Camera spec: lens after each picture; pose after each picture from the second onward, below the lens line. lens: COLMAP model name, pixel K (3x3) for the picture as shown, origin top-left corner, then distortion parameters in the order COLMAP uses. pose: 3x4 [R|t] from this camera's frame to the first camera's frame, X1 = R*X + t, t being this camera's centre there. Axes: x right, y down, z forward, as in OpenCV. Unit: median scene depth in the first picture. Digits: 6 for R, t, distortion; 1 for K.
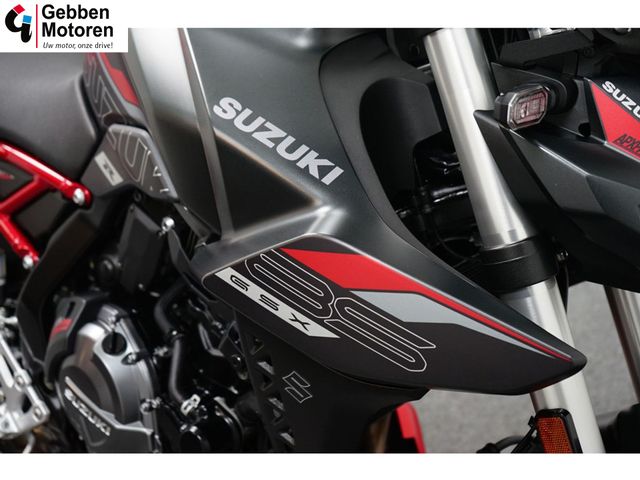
lens RADIAL K [[914.4, 0, 320.1], [0, 914.4, 240.7], [0, 0, 1]] dist [-0.008826, 0.000000]
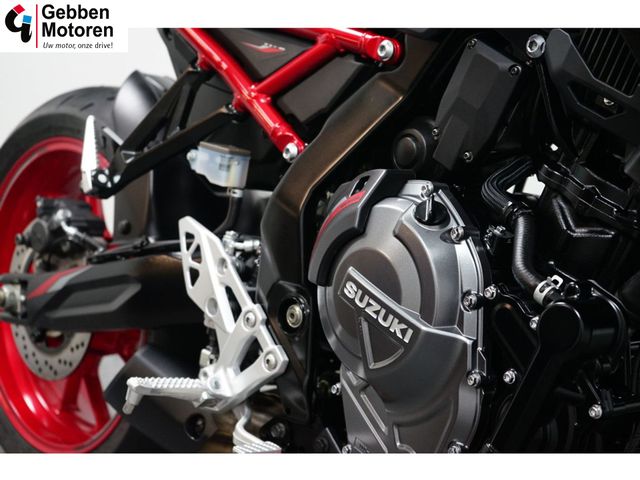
lens RADIAL K [[1100.4, 0, 319.4], [0, 1100.4, 238.8], [0, 0, 1]] dist [0.055711, 0.000000]
pose [[0.989502, 0.096347, -0.107720, -0.287900], [-0.120540, 0.961392, -0.247376, 0.471126], [0.079727, 0.257763, 0.962913, 0.222928]]
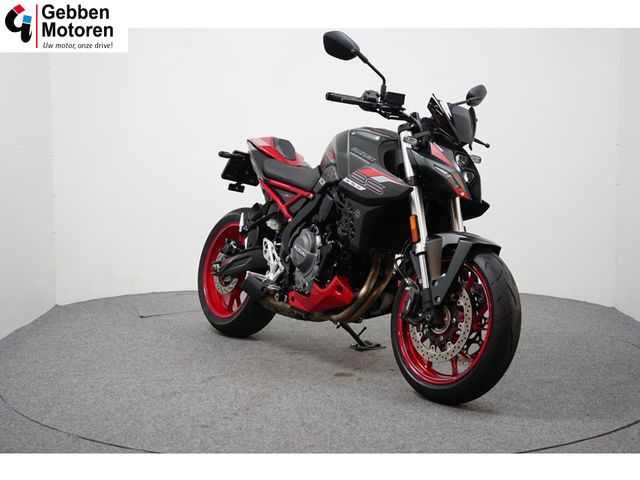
lens RADIAL K [[1010.5, 0, 318.8], [0, 1010.5, 240.0], [0, 0, 1]] dist [-0.059082, 0.000000]
pose [[0.960653, 0.118967, -0.250982, 0.964272], [-0.208602, 0.905655, -0.369154, 1.991350], [0.183386, 0.406984, 0.894837, -3.025120]]
